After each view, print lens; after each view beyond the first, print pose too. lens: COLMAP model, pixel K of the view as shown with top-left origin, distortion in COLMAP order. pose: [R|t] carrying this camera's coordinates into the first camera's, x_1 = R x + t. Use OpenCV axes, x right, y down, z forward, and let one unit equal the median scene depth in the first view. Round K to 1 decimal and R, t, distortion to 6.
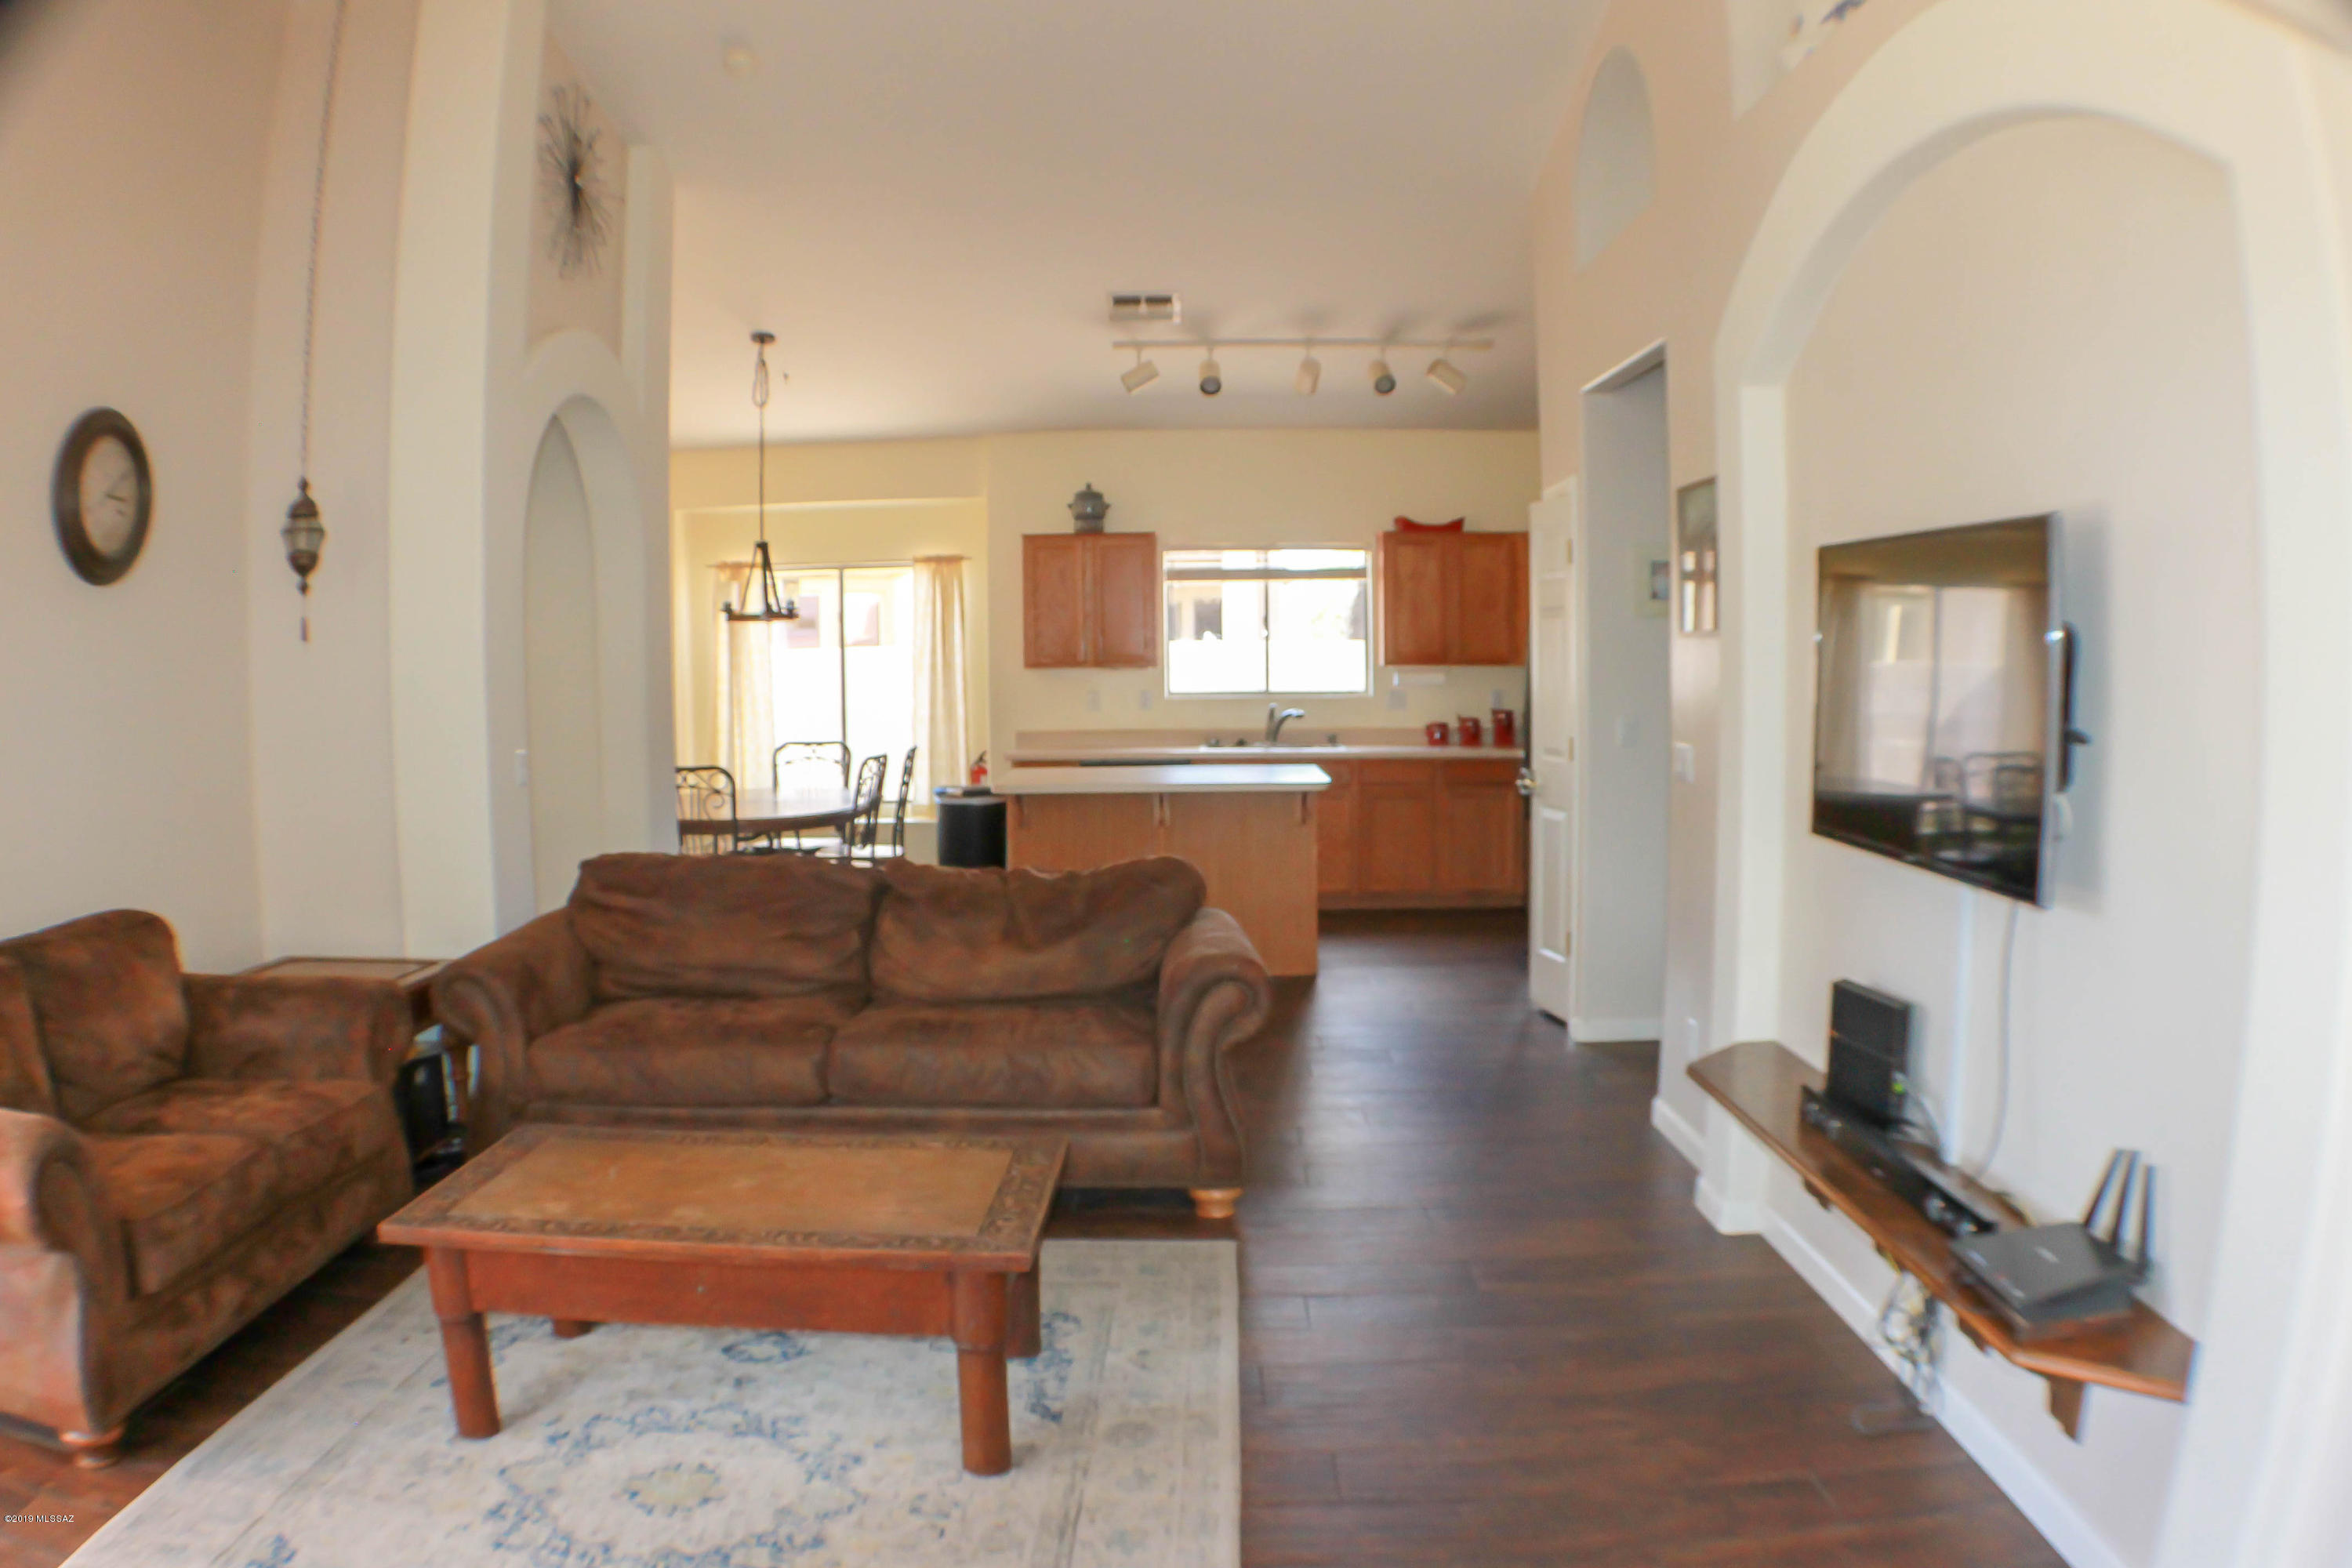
lens RADIAL K [[1774.9, 0, 1180.9], [0, 1774.9, 808.3], [0, 0, 1]] dist [-0.249645, 0.002008]
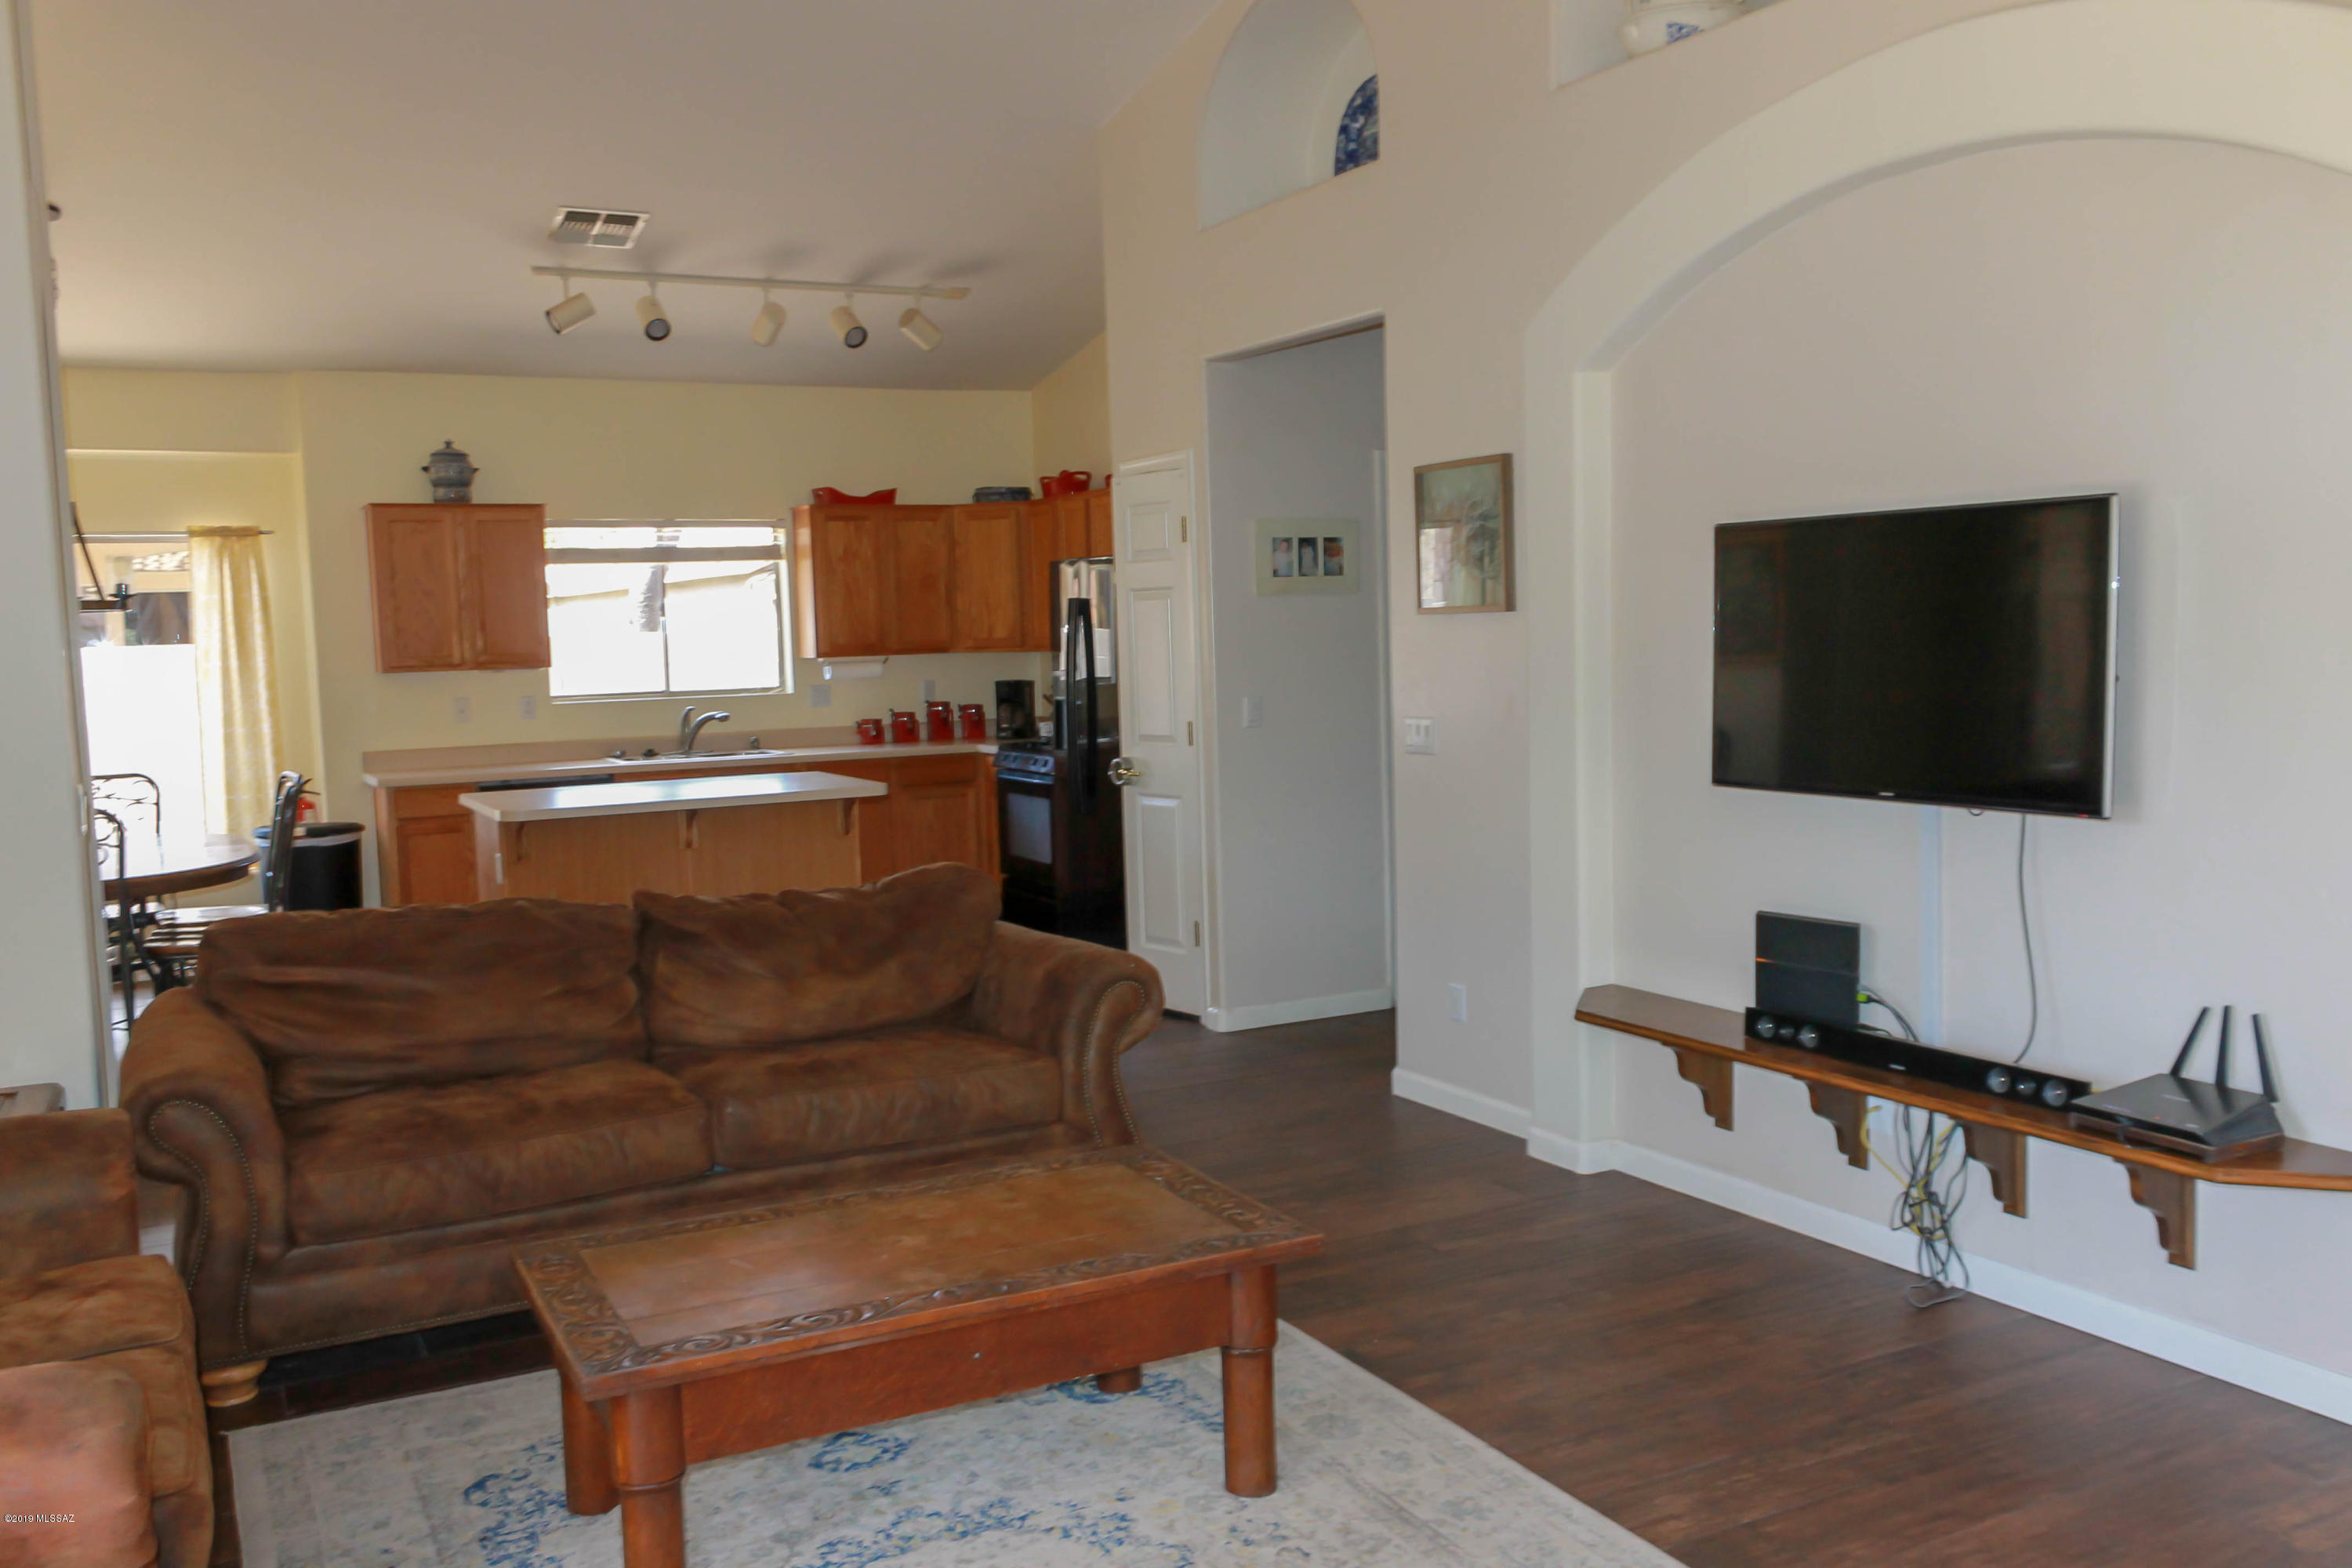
lens RADIAL K [[2070.2, 0, 1195.0], [0, 2070.2, 821.7], [0, 0, 1]] dist [0.044952, 0.017044]
pose [[0.867005, -0.064548, 0.494101, -0.300572], [0.066144, 0.997708, 0.014273, -0.000892], [-0.493889, 0.020307, 0.869288, 0.000873]]
